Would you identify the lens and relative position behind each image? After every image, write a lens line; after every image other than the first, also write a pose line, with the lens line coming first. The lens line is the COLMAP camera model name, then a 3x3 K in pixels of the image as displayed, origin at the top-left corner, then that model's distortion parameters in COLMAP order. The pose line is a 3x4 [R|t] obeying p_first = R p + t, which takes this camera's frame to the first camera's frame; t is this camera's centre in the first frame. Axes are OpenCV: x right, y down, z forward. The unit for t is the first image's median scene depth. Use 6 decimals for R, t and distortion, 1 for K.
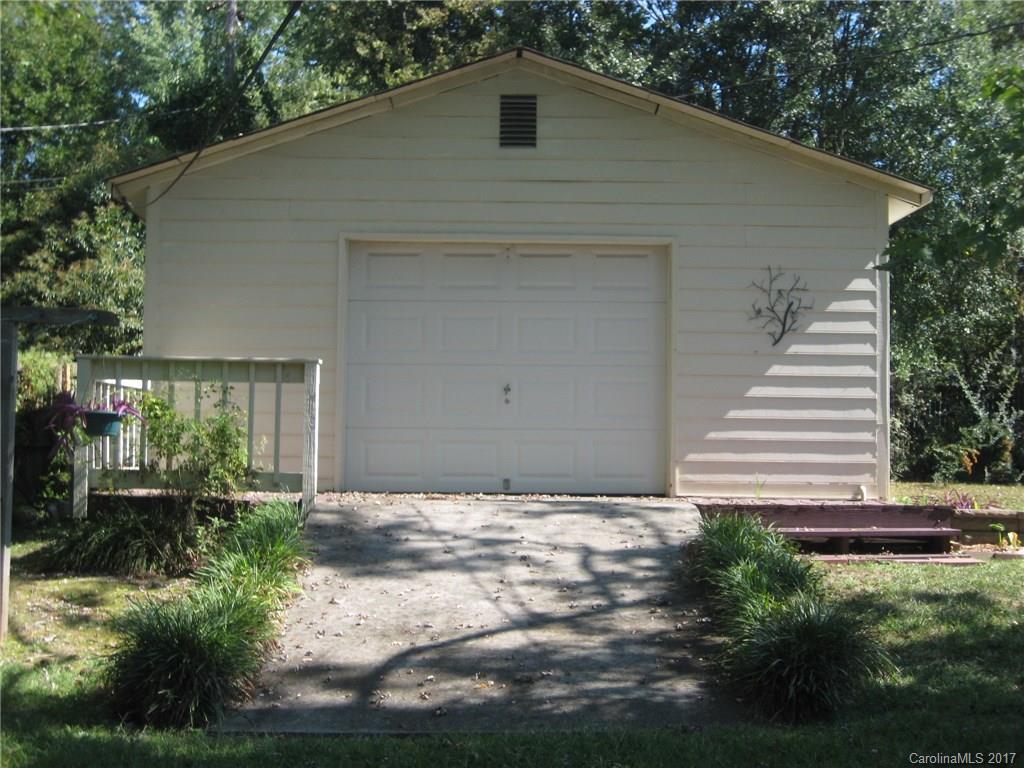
lens RADIAL K [[1554.5, 0, 512.6], [0, 1554.5, 389.7], [0, 0, 1]] dist [-0.067819, 0.000000]
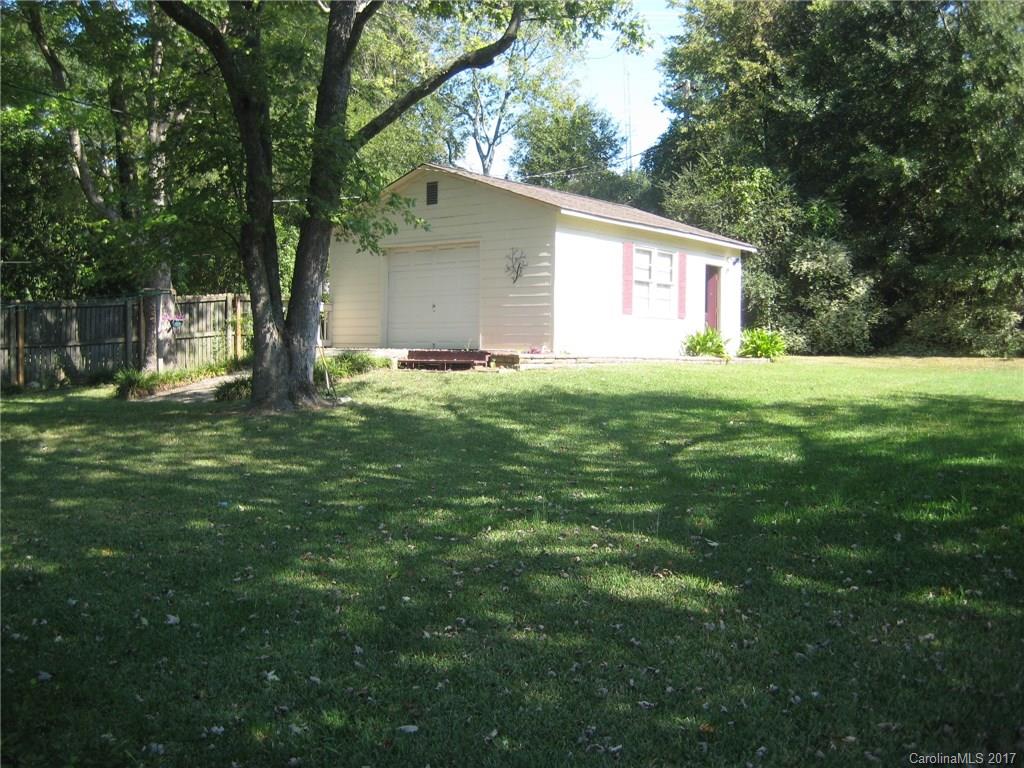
lens RADIAL K [[1089.4, 0, 513.6], [0, 1089.4, 383.0], [0, 0, 1]] dist [-0.054359, 0.000000]
pose [[0.760651, 0.016226, -0.648958, 1.186909], [0.027517, 0.997983, 0.057205, 0.025588], [0.648578, -0.061370, 0.758670, -0.201691]]
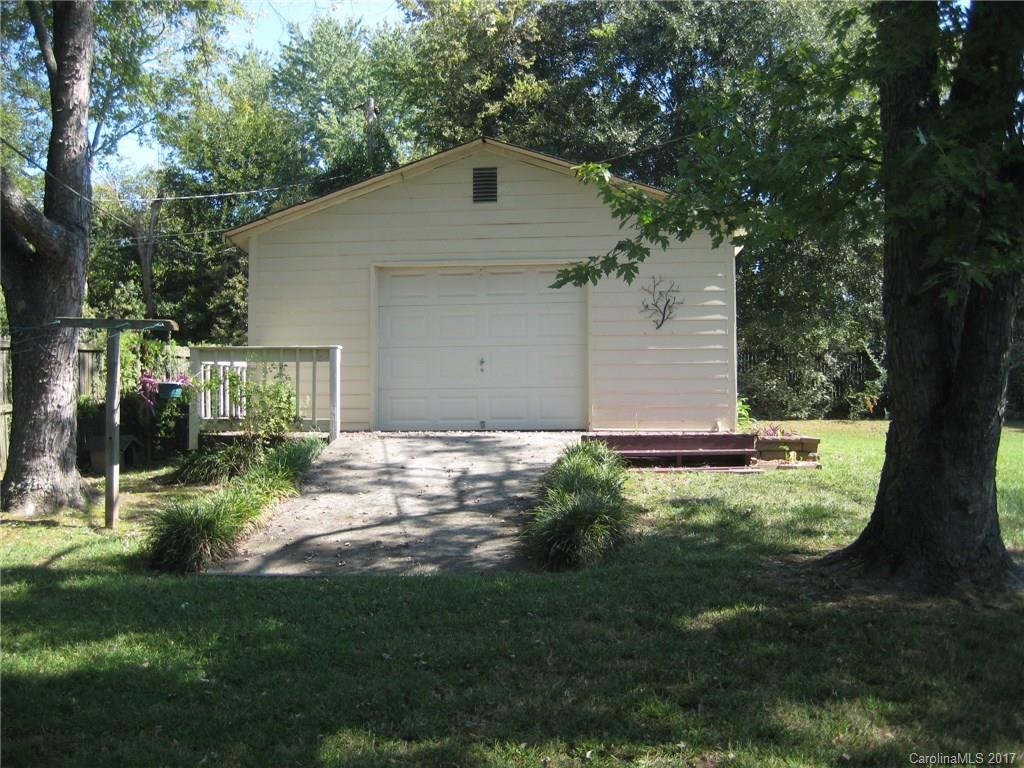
lens RADIAL K [[1089.4, 0, 510.0], [0, 1089.4, 377.2], [0, 0, 1]] dist [-0.054359, 0.000000]
pose [[0.994867, -0.020370, -0.099122, 0.129702], [0.021854, 0.999664, 0.013909, 0.000238], [0.098806, -0.016003, 0.994978, -0.056957]]
